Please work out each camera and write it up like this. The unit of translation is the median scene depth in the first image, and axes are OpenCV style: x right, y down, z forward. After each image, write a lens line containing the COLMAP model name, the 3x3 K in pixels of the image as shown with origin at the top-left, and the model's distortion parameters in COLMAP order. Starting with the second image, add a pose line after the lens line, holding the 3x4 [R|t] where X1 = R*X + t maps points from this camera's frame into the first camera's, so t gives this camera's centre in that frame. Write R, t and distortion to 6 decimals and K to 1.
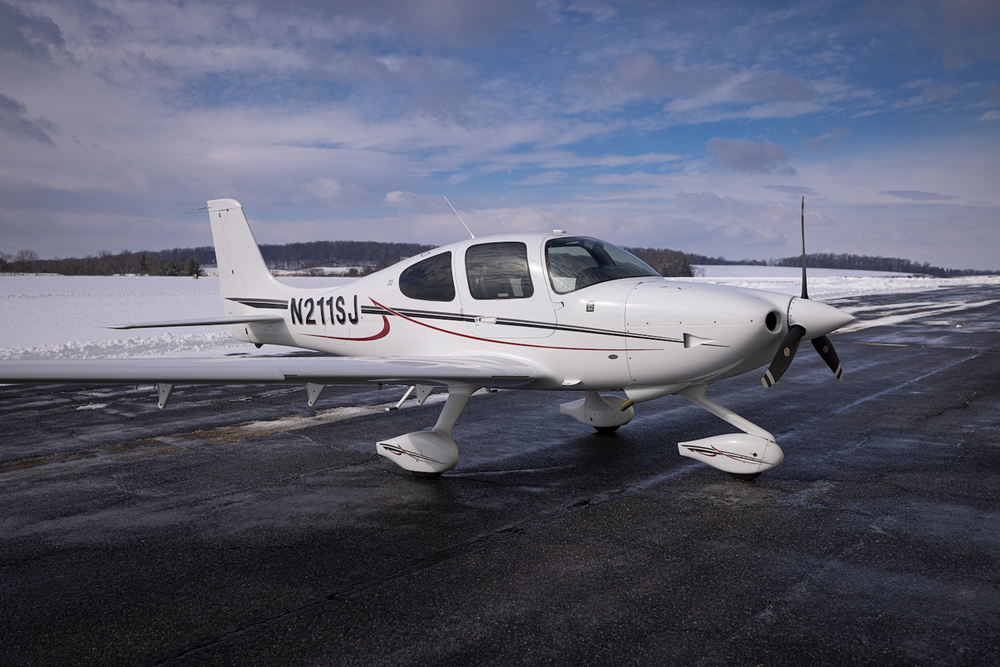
lens RADIAL K [[949.6, 0, 502.1], [0, 949.6, 336.3], [0, 0, 1]] dist [0.017868, 0.000000]
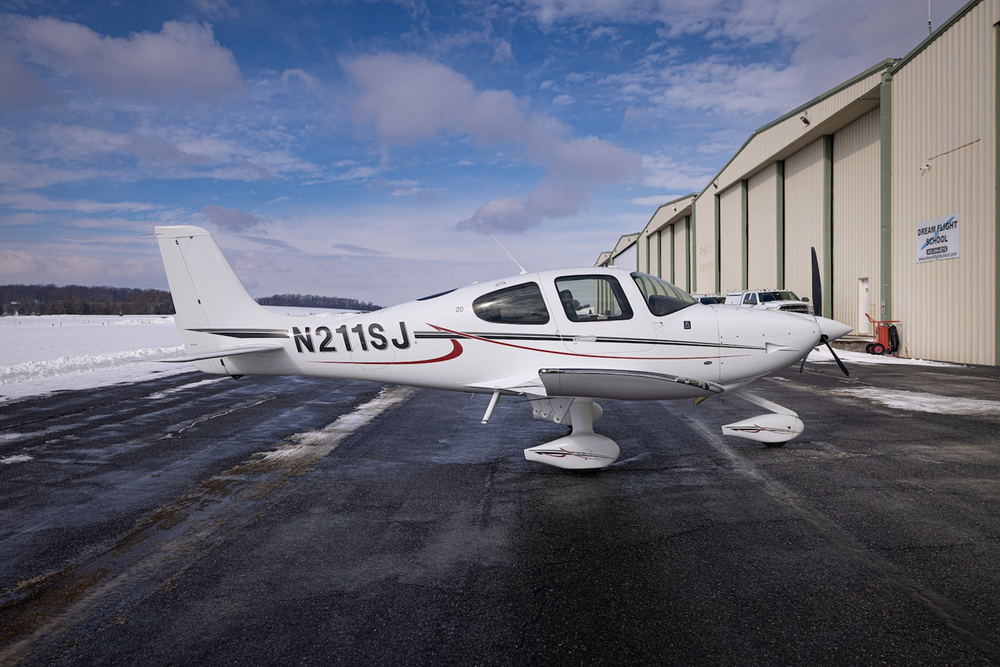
lens RADIAL K [[801.9, 0, 493.1], [0, 801.9, 329.3], [0, 0, 1]] dist [-0.000703, 0.005034]
pose [[0.831906, -0.018893, 0.554594, -0.549464], [0.042851, 0.998623, -0.030259, -0.002819], [-0.553259, 0.048938, 0.831571, 0.177999]]
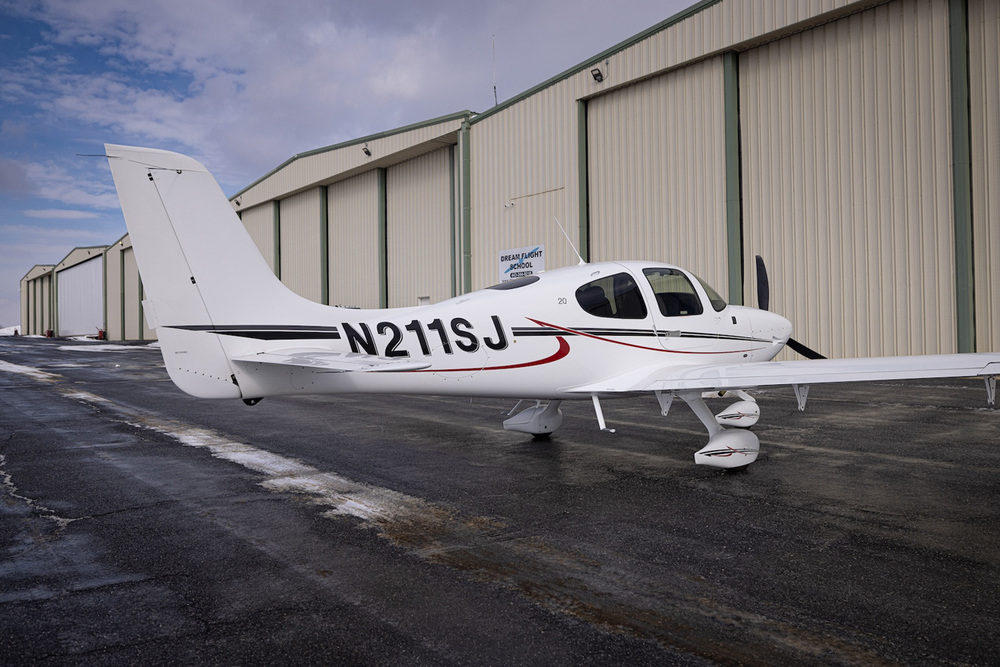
lens RADIAL K [[750.7, 0, 508.0], [0, 750.7, 332.7], [0, 0, 1]] dist [0.019800, -0.007320]
pose [[0.232662, -0.008865, 0.972517, -0.774556], [0.071289, 0.997424, -0.007963, -0.021144], [-0.969941, 0.071182, 0.232694, 0.797388]]
